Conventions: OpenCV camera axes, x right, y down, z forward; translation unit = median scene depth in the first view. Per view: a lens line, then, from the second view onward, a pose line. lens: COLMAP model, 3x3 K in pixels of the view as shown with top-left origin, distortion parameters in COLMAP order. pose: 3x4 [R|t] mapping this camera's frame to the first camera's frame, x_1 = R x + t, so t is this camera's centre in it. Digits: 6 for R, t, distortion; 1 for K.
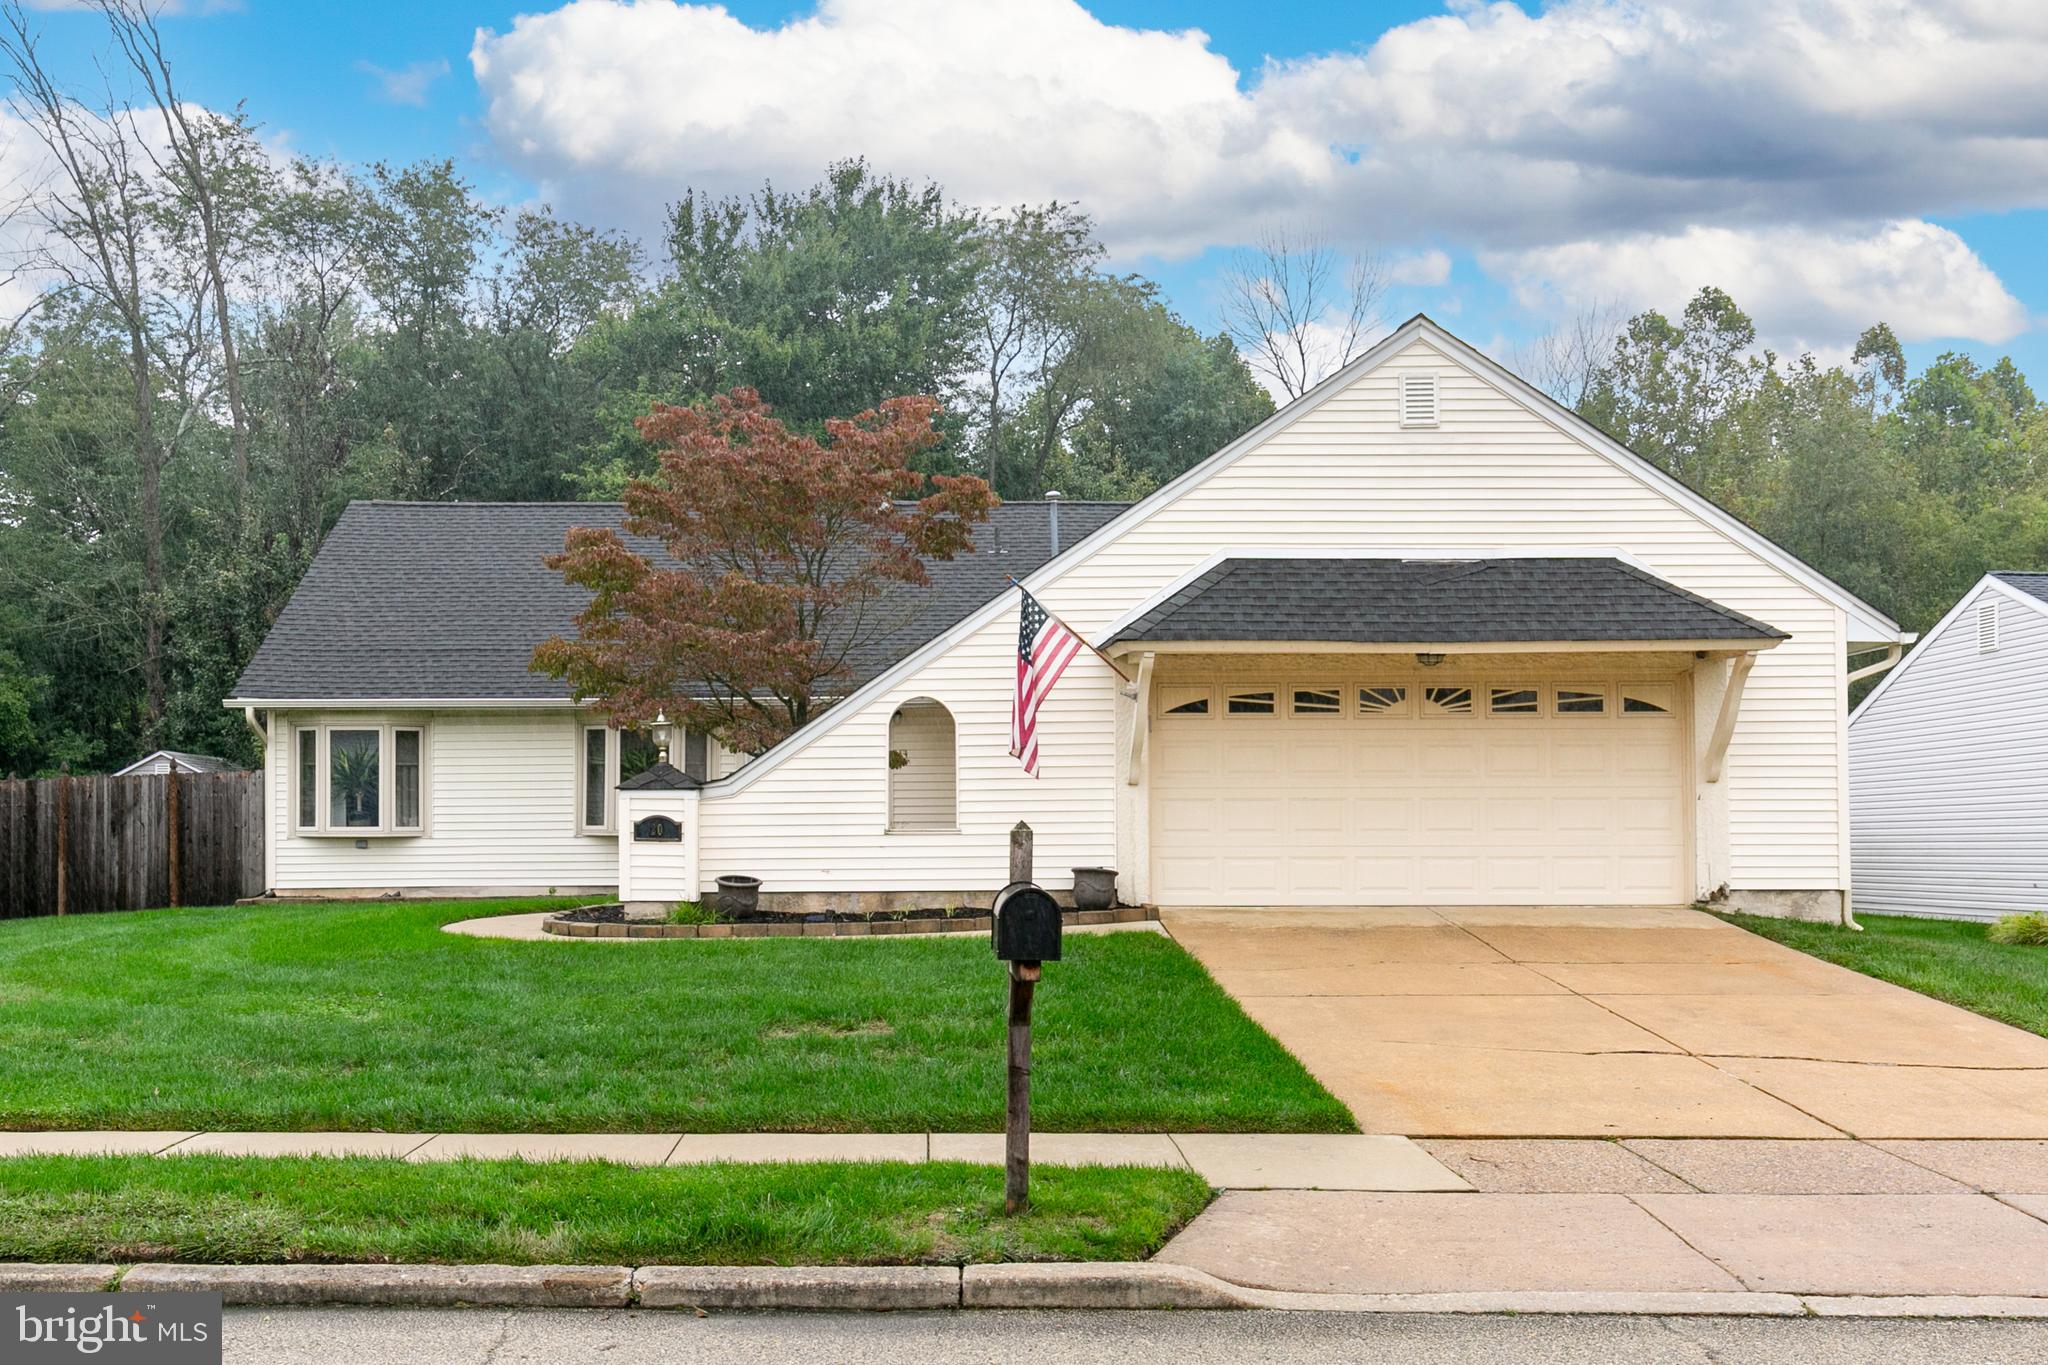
lens RADIAL K [[1941.0, 0, 1024.0], [0, 1941.0, 682.5], [0, 0, 1]] dist [-0.010052, 0.001773]
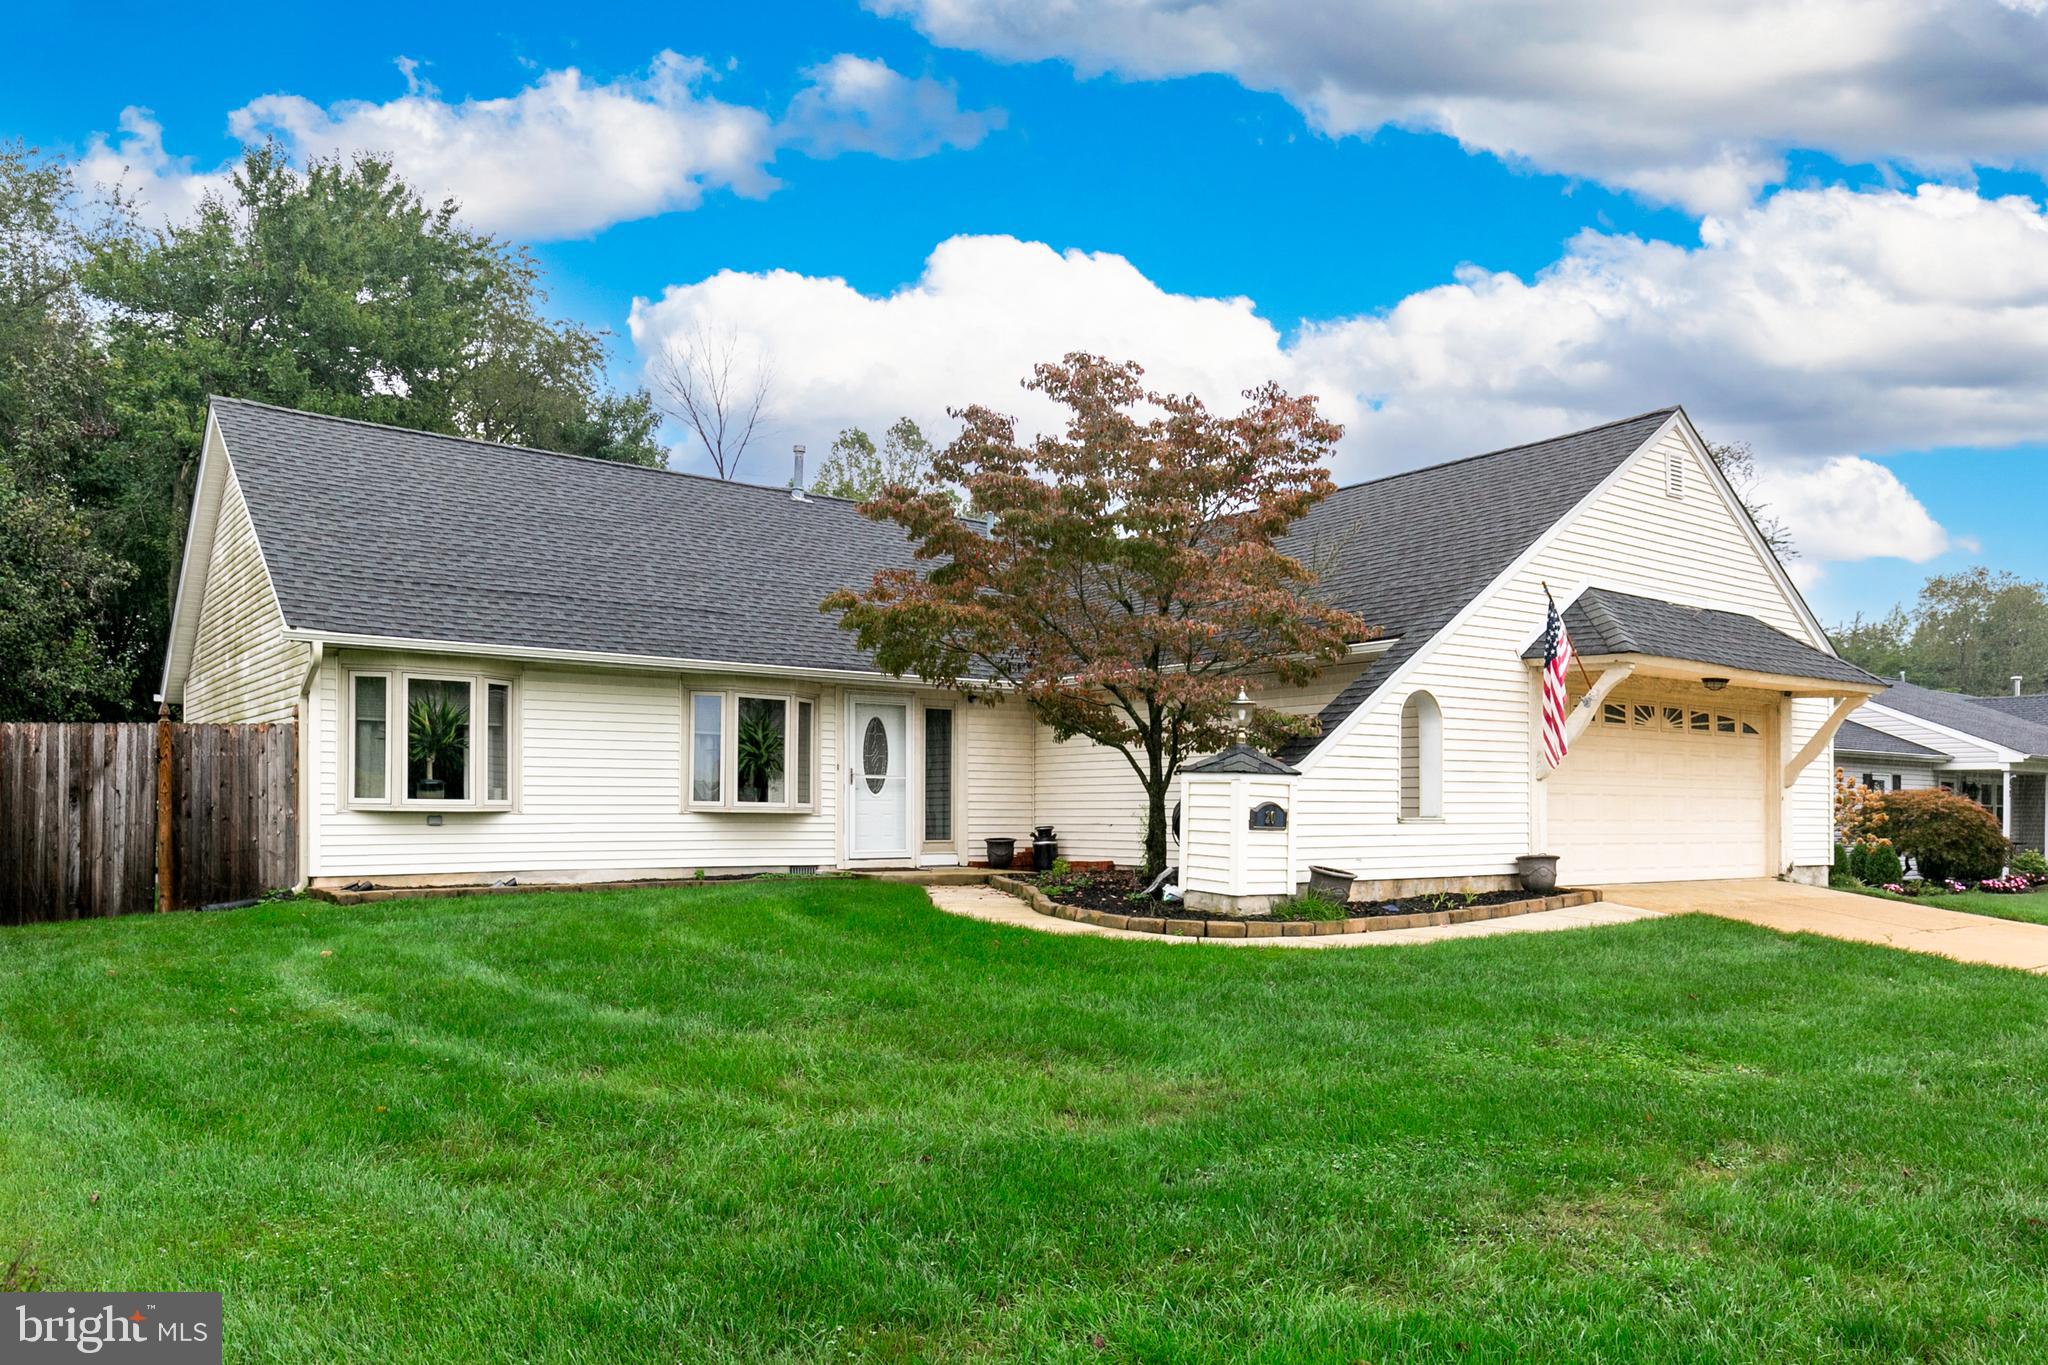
lens RADIAL K [[1390.5, 0, 1024.0], [0, 1390.5, 682.5], [0, 0, 1]] dist [0.002279, -0.000615]
pose [[0.812299, 0.063597, 0.579763, -0.485409], [-0.059842, 0.997879, -0.025617, 0.025934], [-0.580163, -0.013885, 0.814382, 0.383318]]
